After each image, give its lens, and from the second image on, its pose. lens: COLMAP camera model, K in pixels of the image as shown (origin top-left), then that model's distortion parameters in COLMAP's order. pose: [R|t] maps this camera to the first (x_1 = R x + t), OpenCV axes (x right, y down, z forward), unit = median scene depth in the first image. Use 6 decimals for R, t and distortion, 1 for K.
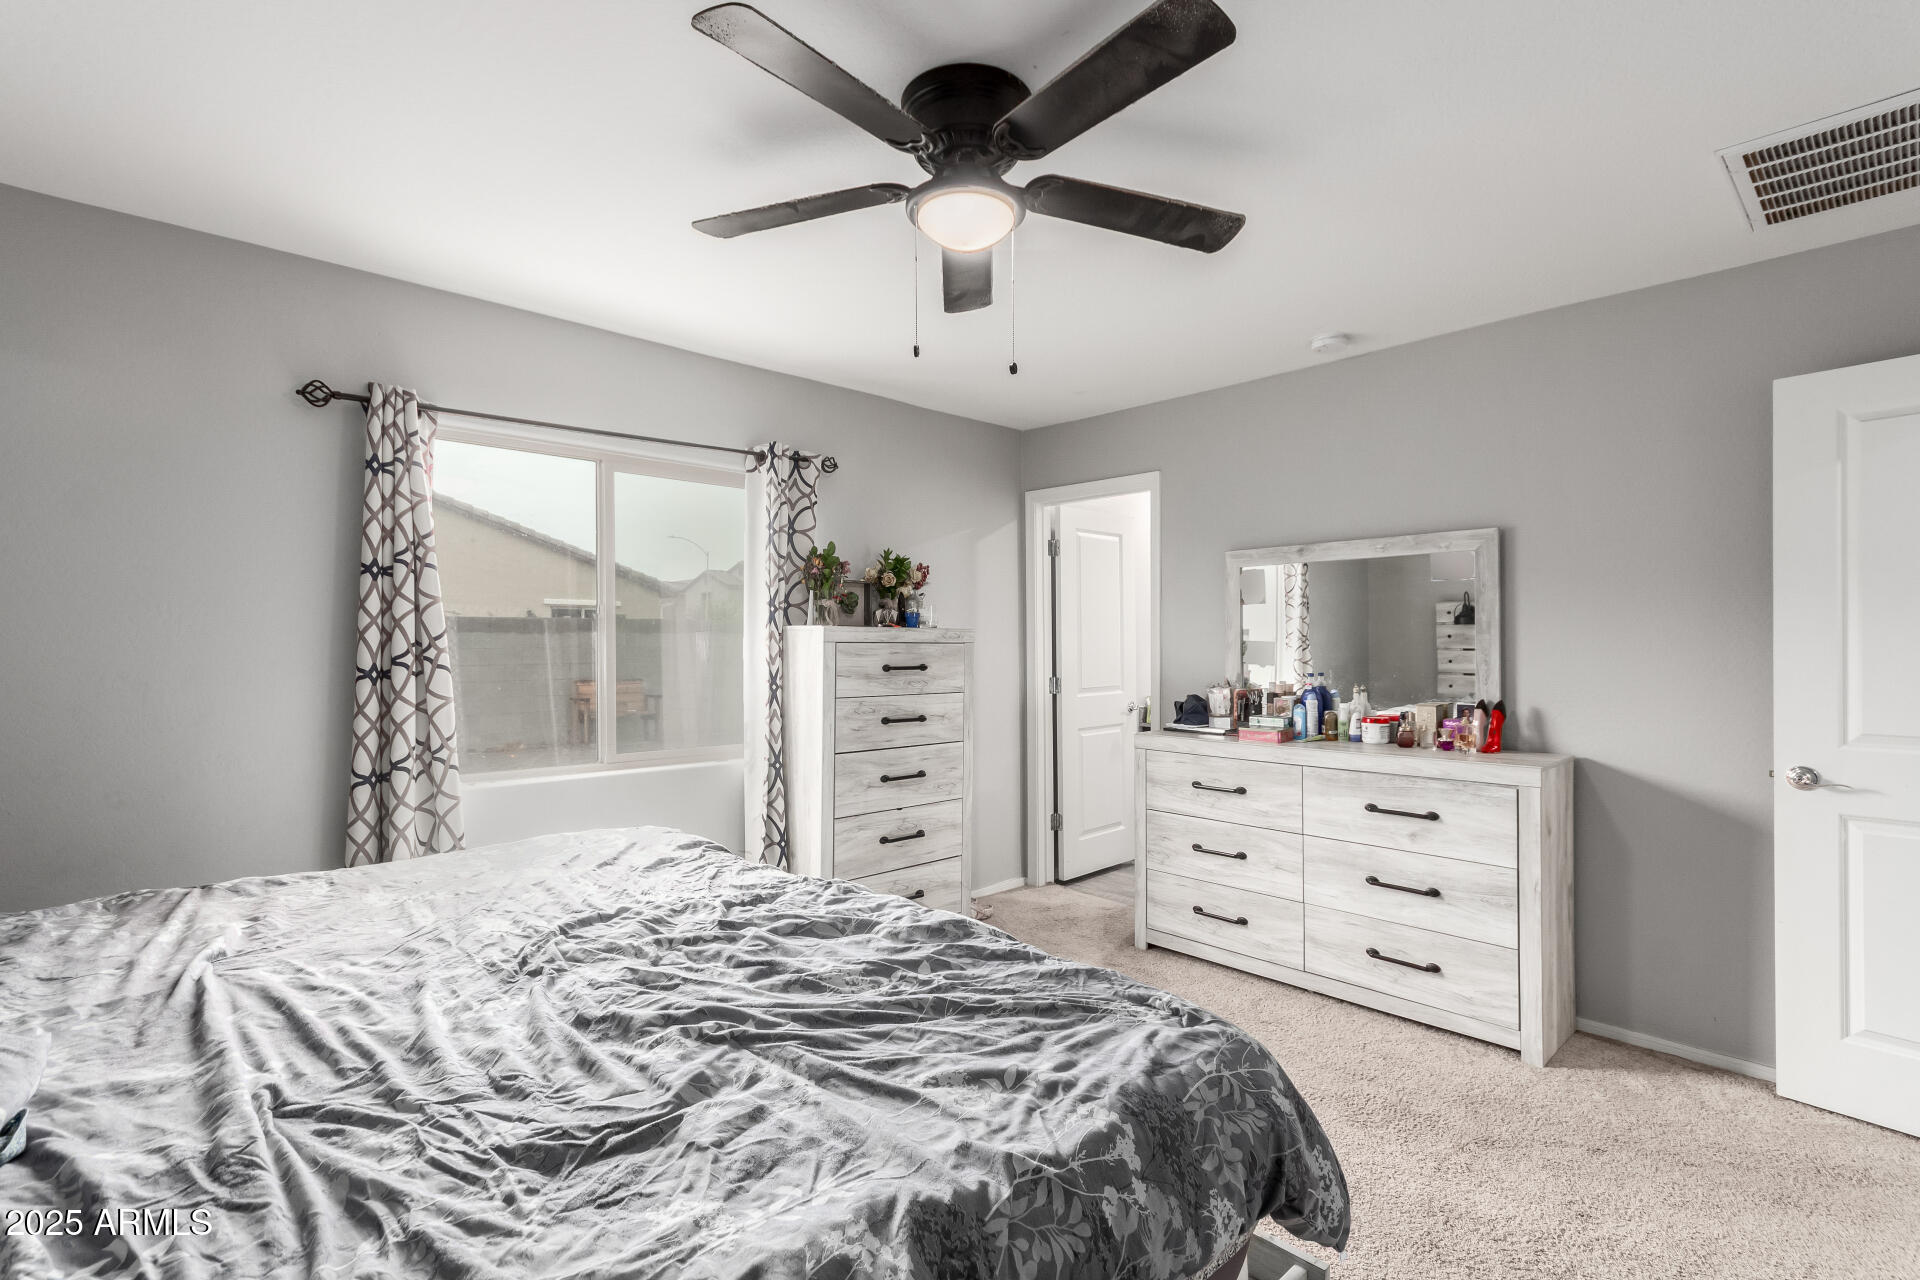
lens RADIAL K [[903.5, 0, 971.3], [0, 903.5, 641.6], [0, 0, 1]] dist [0.008215, 0.000090]
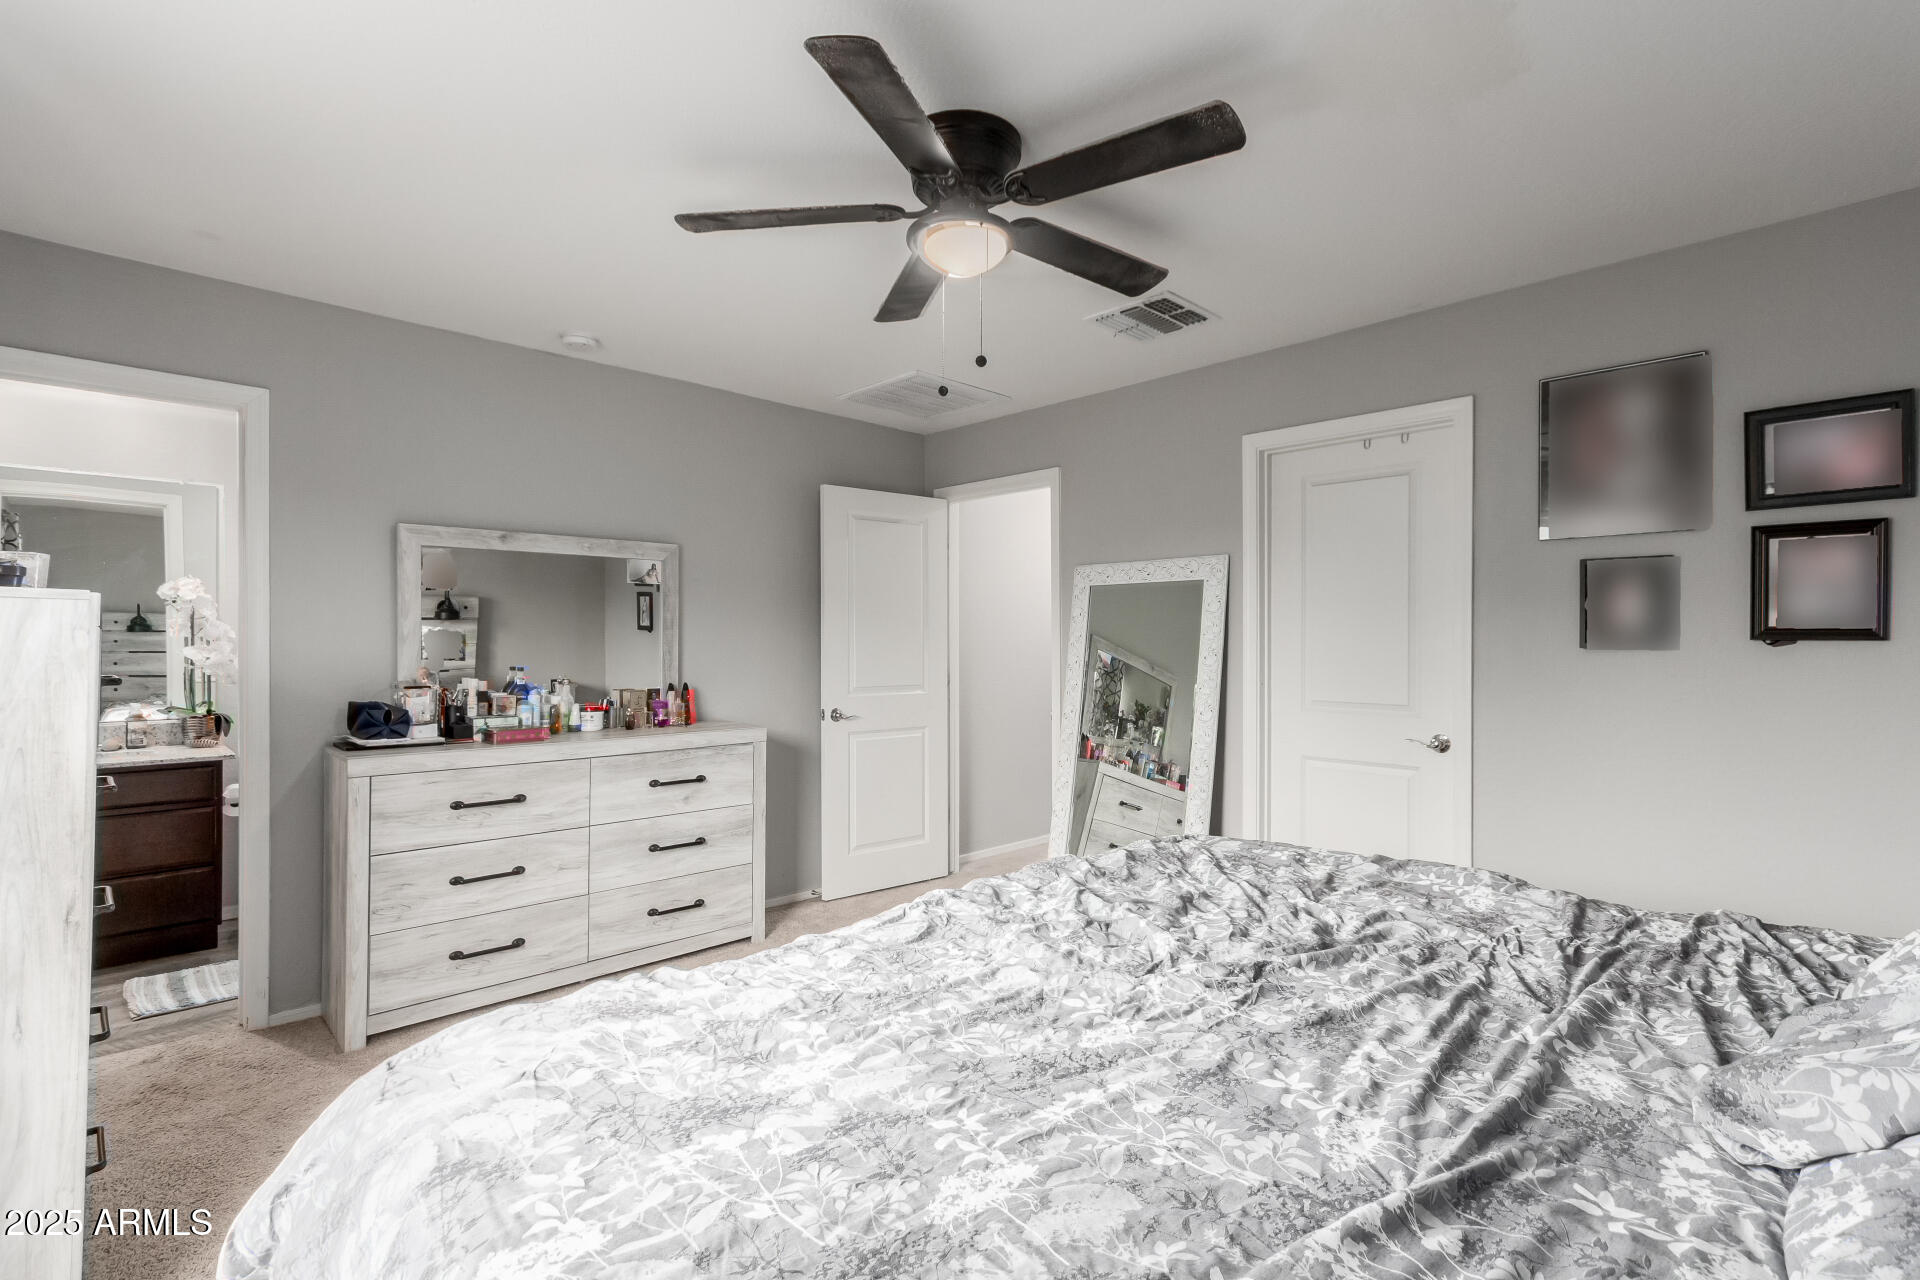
lens RADIAL K [[903.5, 0, 971.3], [0, 903.5, 643.2], [0, 0, 1]] dist [0.008215, 0.000090]
pose [[-0.019148, -0.001189, 0.999816, -0.640520], [-0.005916, 0.999982, 0.001075, 0.005789], [-0.999799, -0.005895, -0.019154, 0.587573]]
